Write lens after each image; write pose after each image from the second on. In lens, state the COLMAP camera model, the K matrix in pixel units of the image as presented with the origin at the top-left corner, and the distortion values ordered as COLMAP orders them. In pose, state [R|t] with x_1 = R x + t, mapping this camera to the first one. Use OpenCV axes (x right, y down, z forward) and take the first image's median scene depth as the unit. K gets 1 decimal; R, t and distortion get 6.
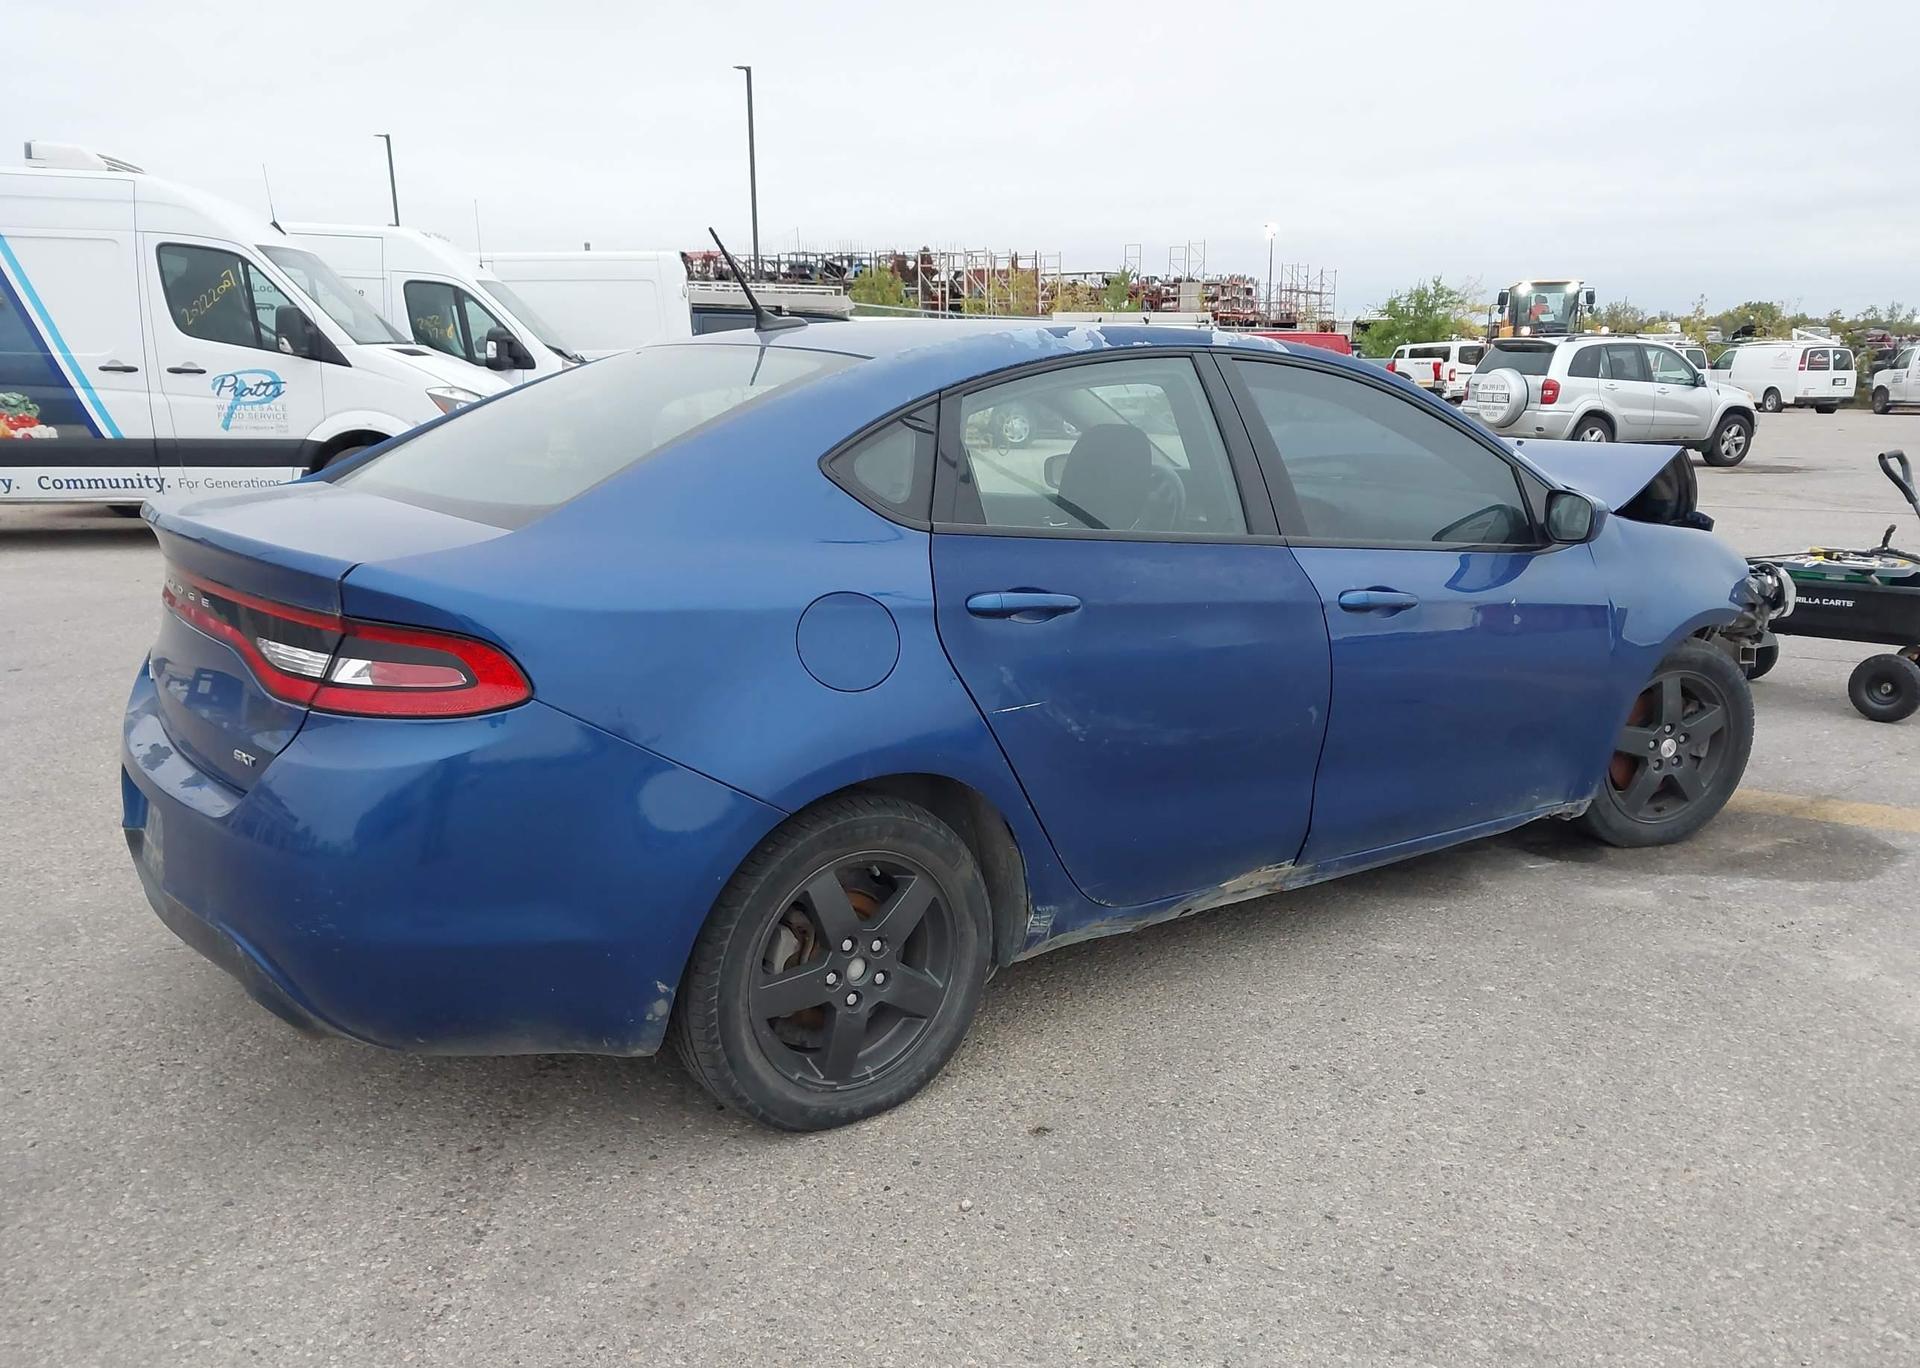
lens RADIAL K [[1525.1, 0, 966.3], [0, 1525.1, 747.8], [0, 0, 1]] dist [0.004457, 0.004339]
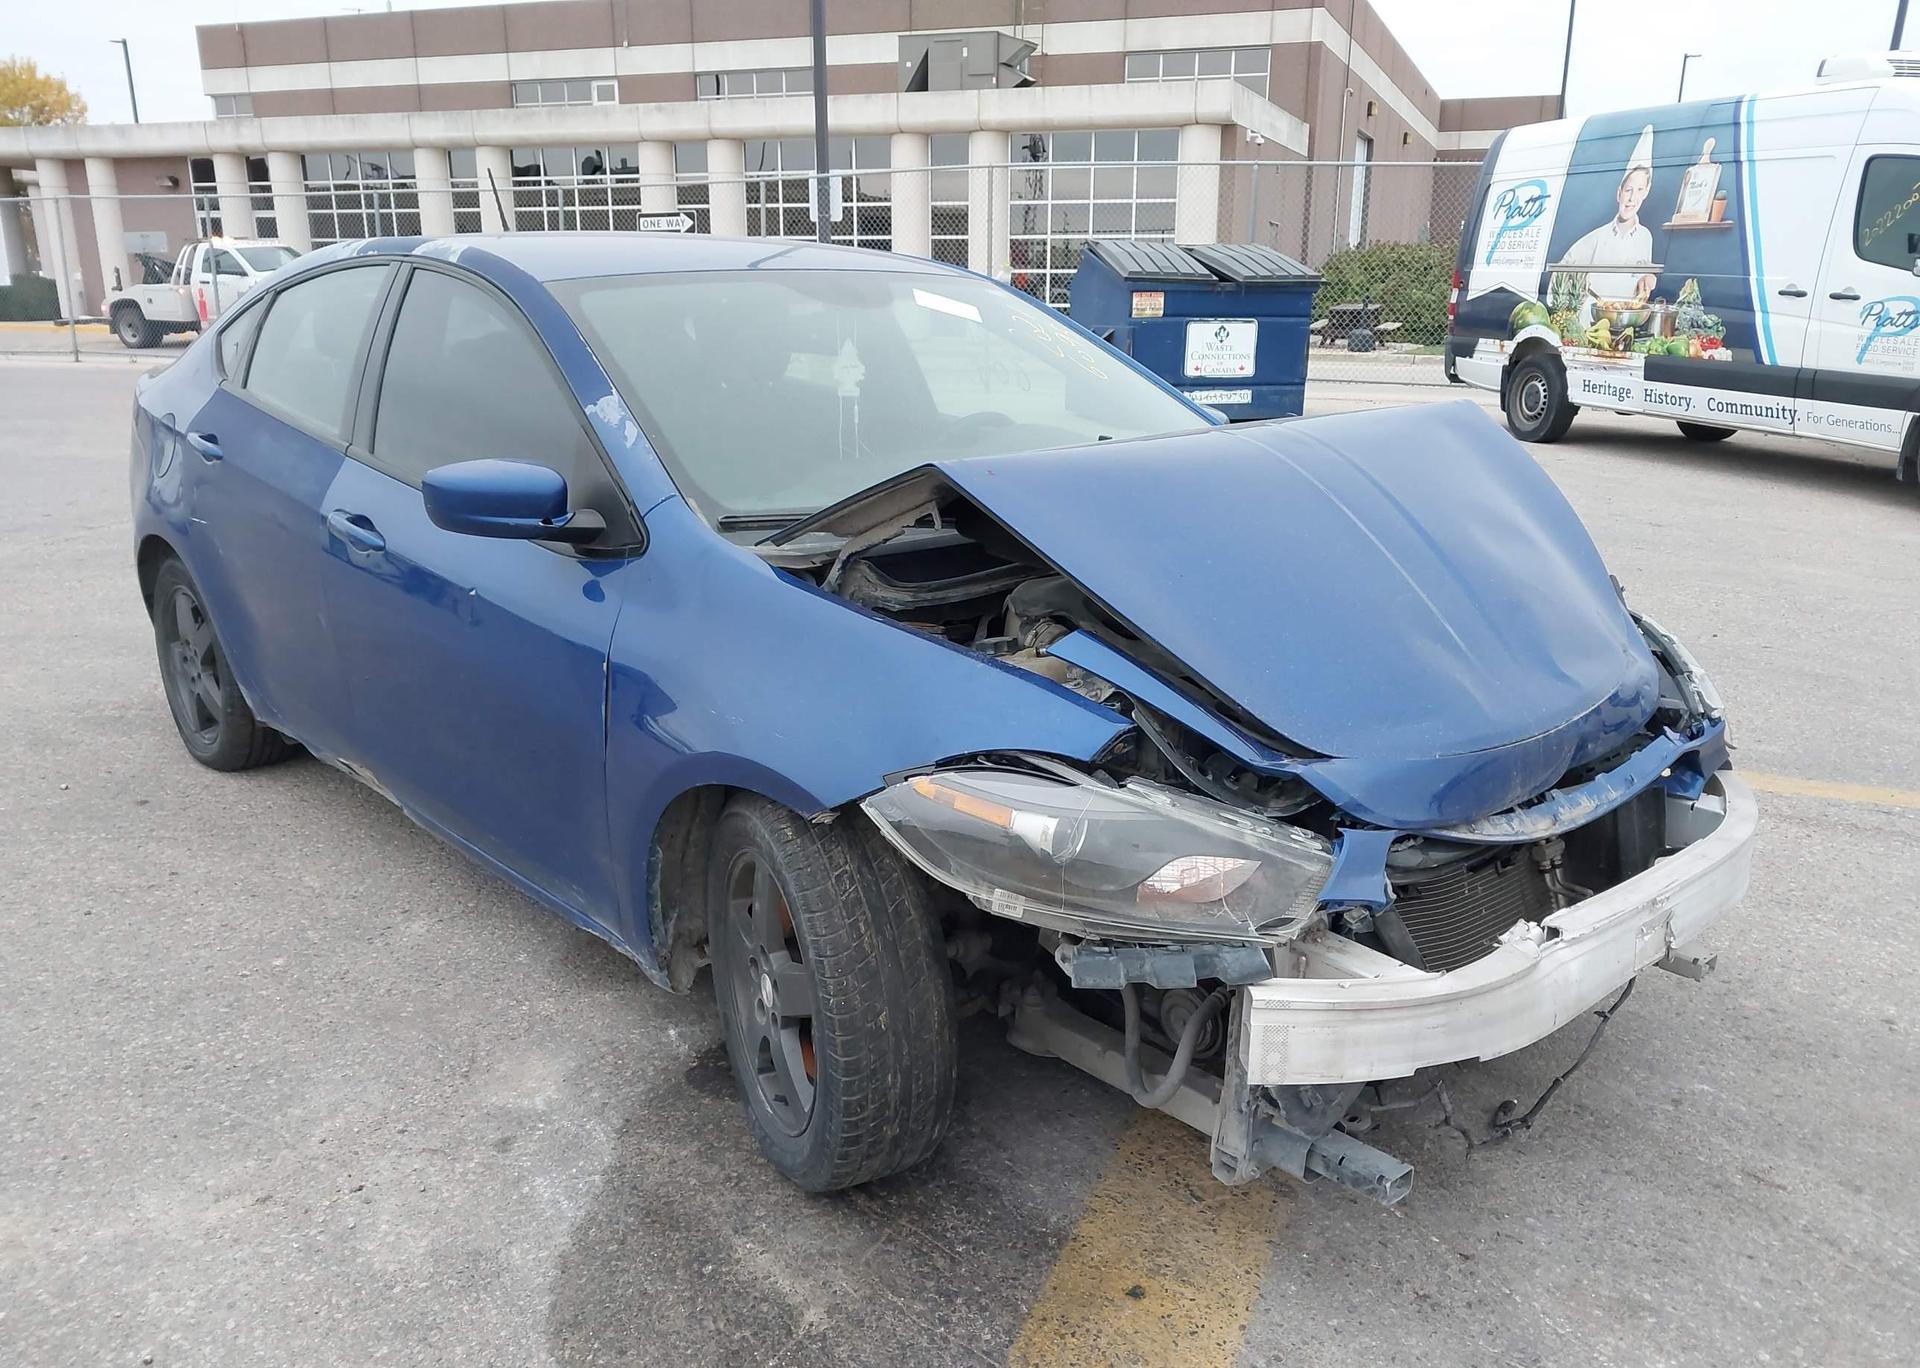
lens RADIAL K [[1522.7, 0, 965.3], [0, 1522.7, 749.0], [0, 0, 1]] dist [-0.001442, 0.016426]
pose [[0.103438, 0.296769, -0.949331, 0.960219], [-0.255549, 0.930340, 0.262988, -0.243074], [0.961247, 0.215398, 0.172072, 0.954580]]
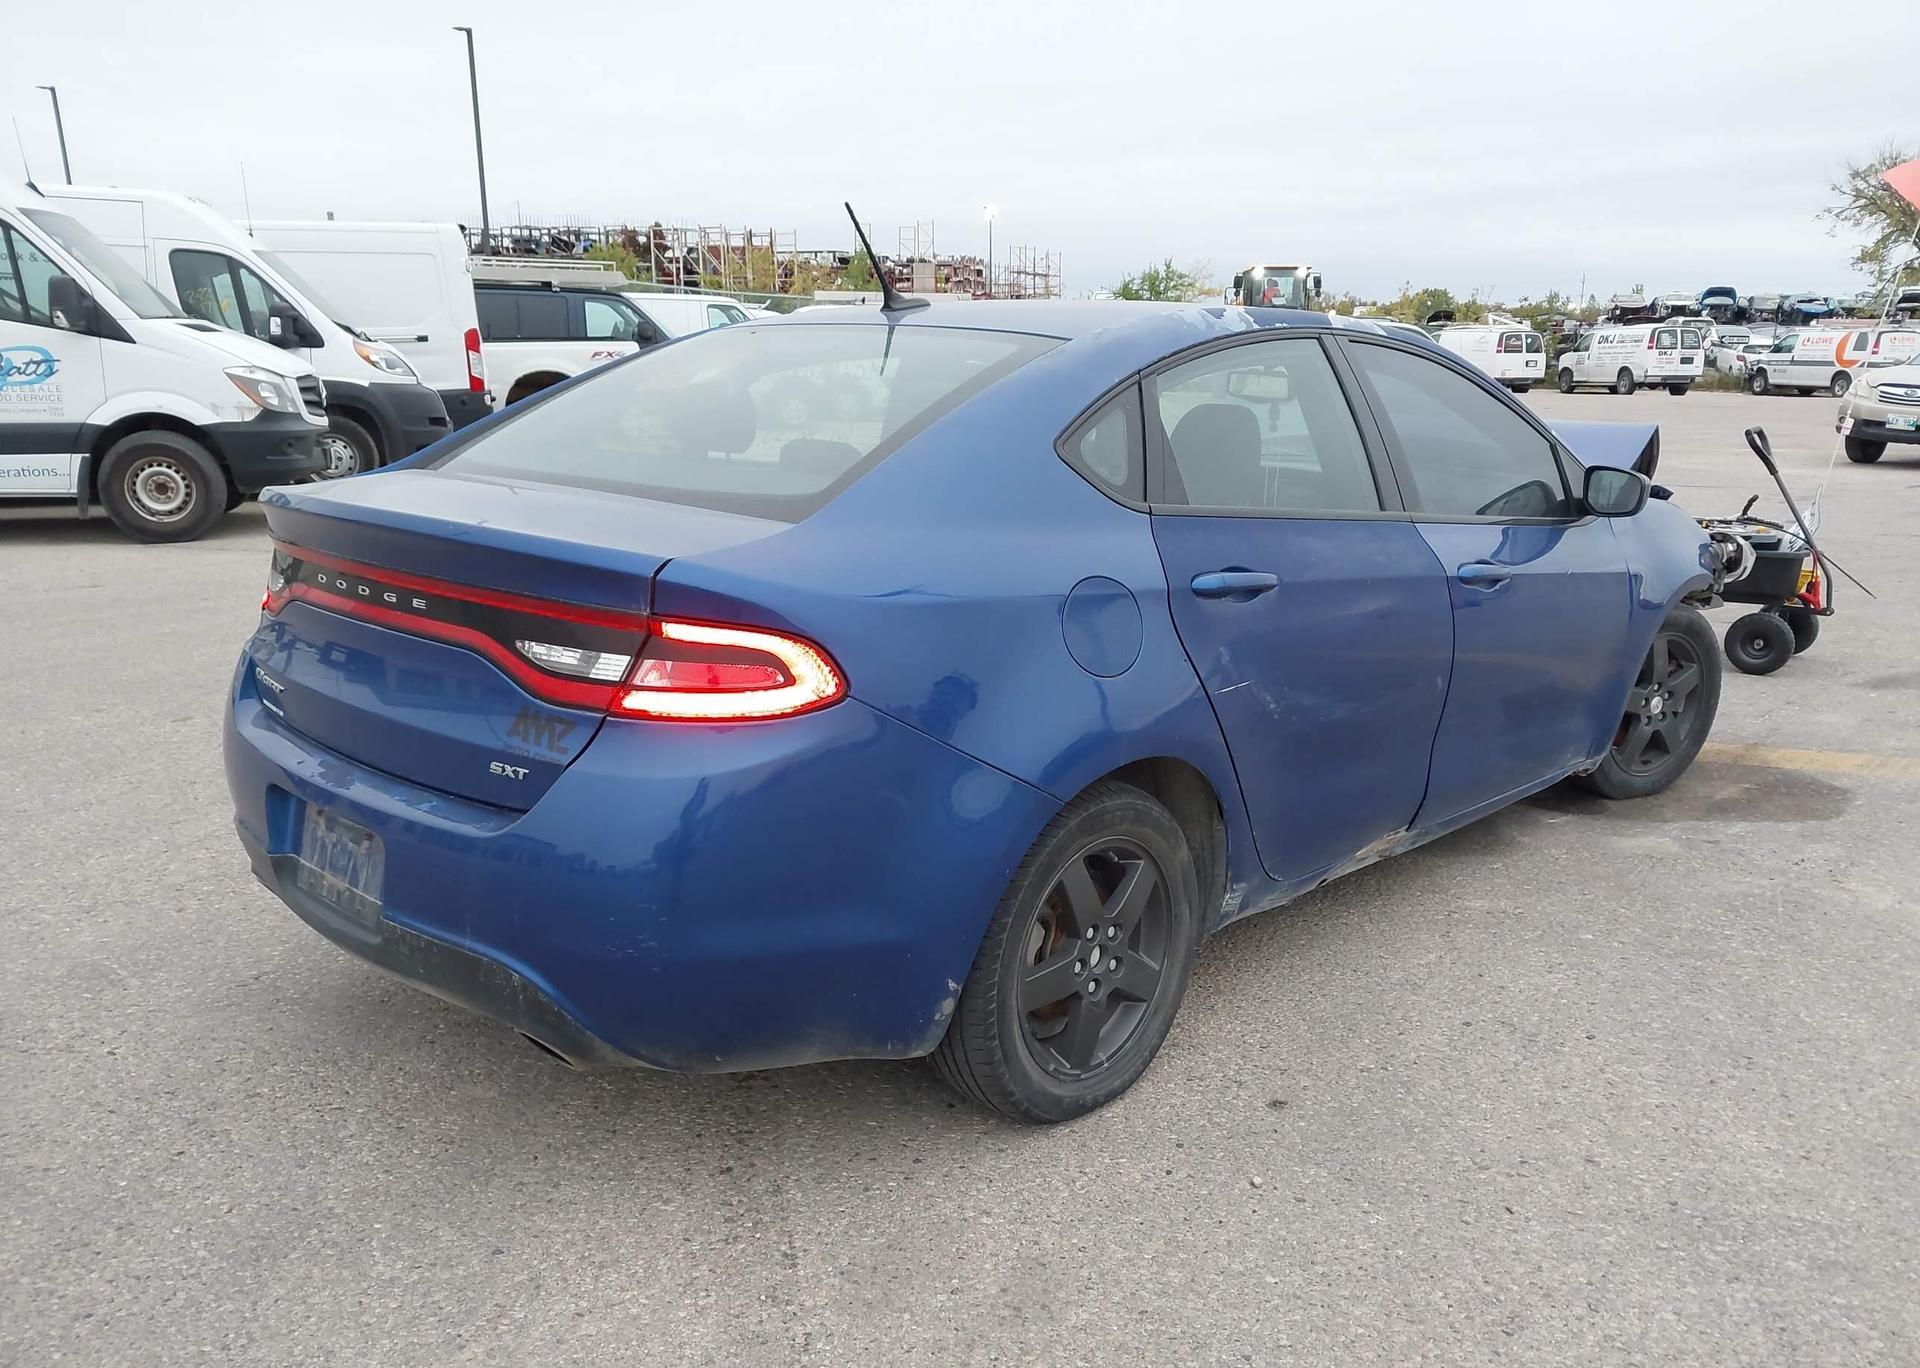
lens RADIAL K [[1525.1, 0, 966.3], [0, 1525.1, 747.8], [0, 0, 1]] dist [0.004457, 0.004339]
pose [[0.983884, -0.041905, 0.173831, -0.207031], [0.039730, 0.999083, 0.015972, -0.006266], [-0.174341, -0.008808, 0.984646, 0.024444]]
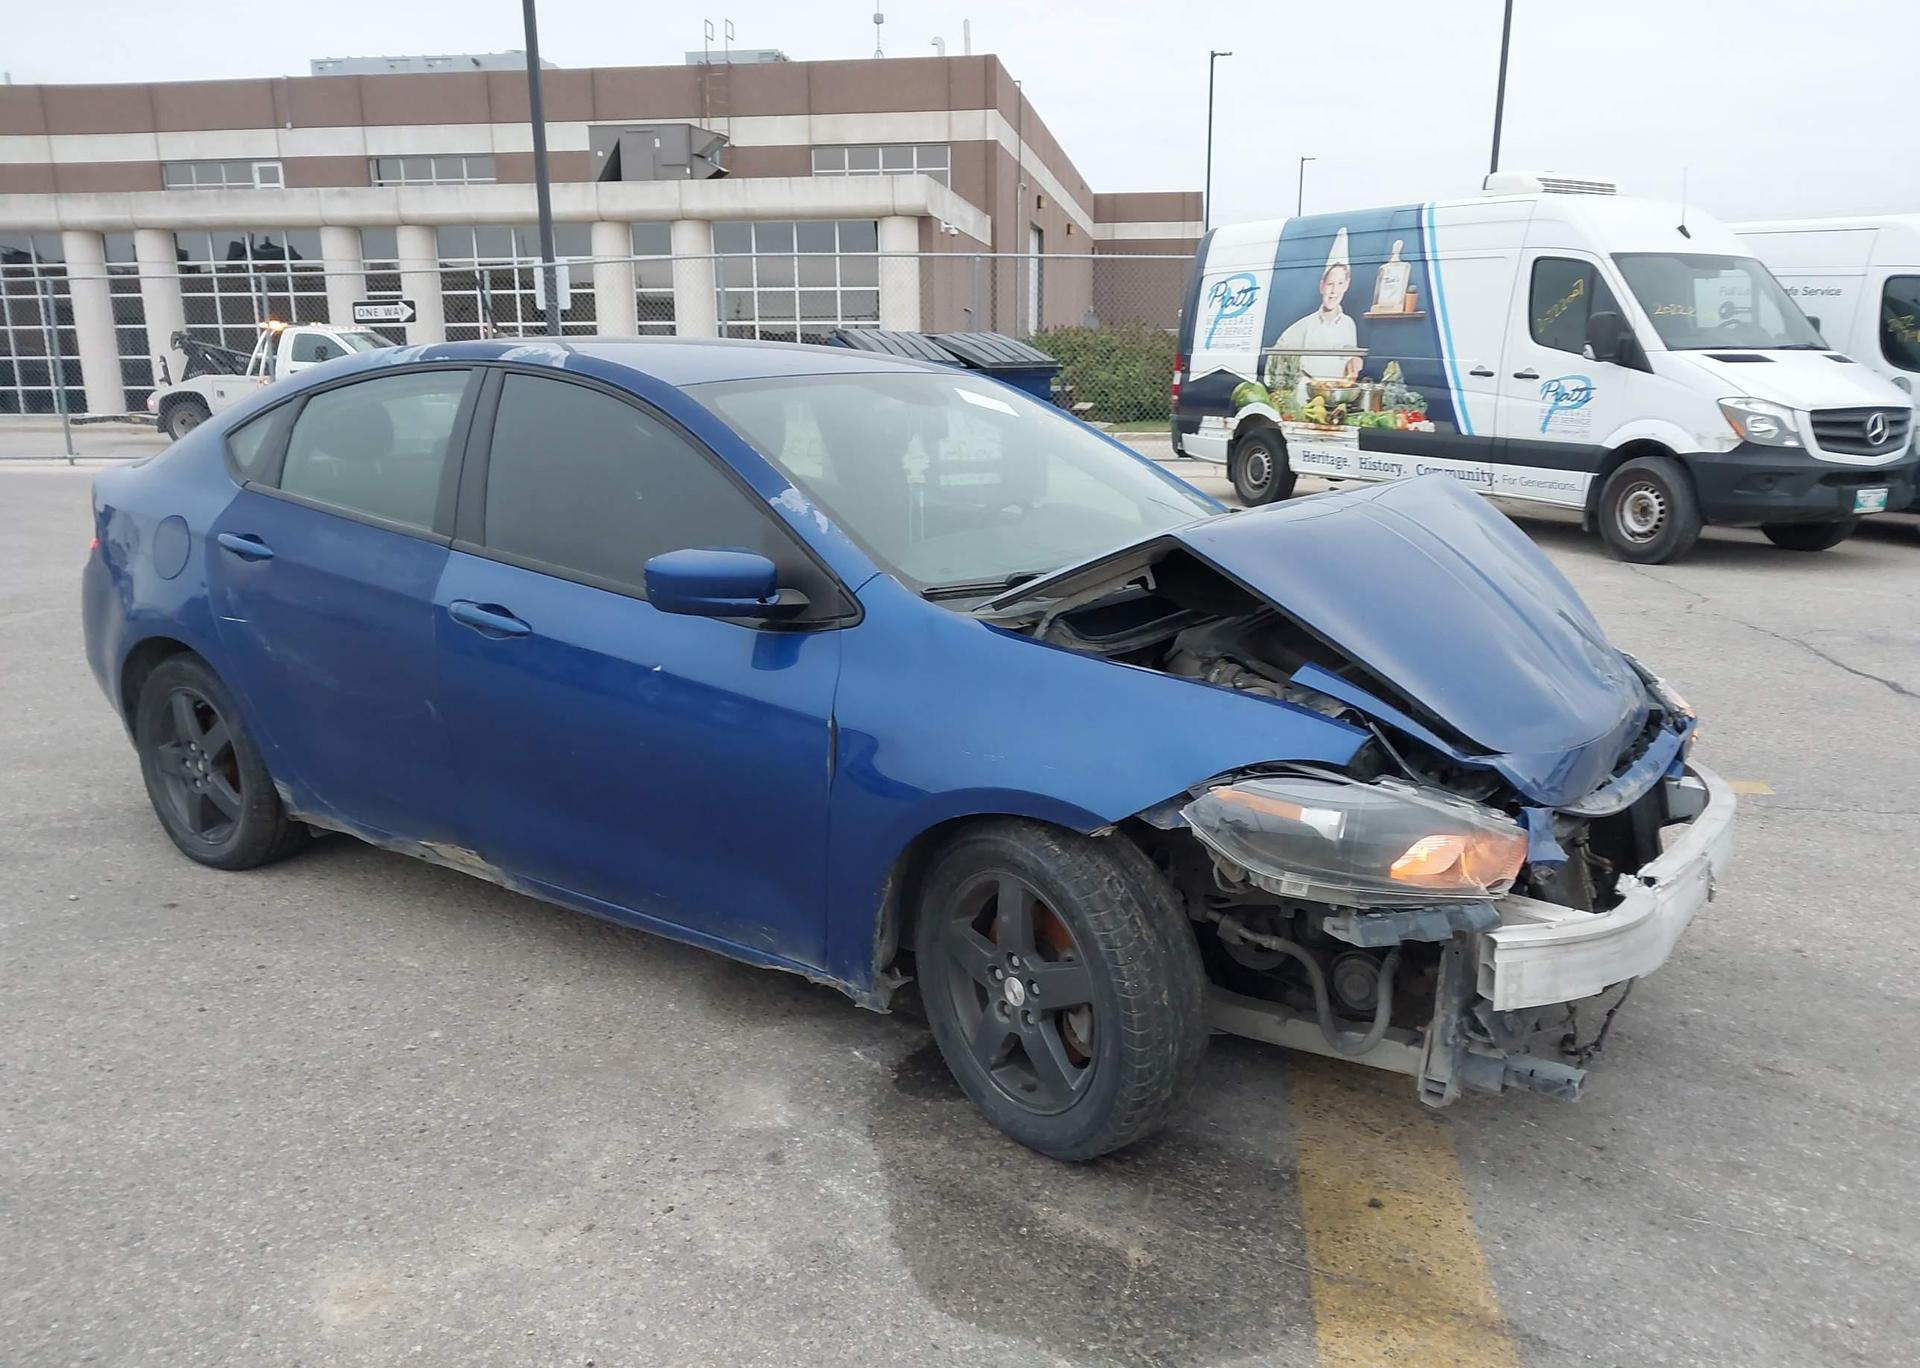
lens RADIAL K [[1525.1, 0, 966.3], [0, 1525.1, 747.8], [0, 0, 1]] dist [0.004457, 0.004339]
pose [[0.314213, 0.235446, -0.919693, 1.010156], [-0.236756, 0.957583, 0.164259, -0.196296], [0.919357, 0.166130, 0.356629, 0.737502]]
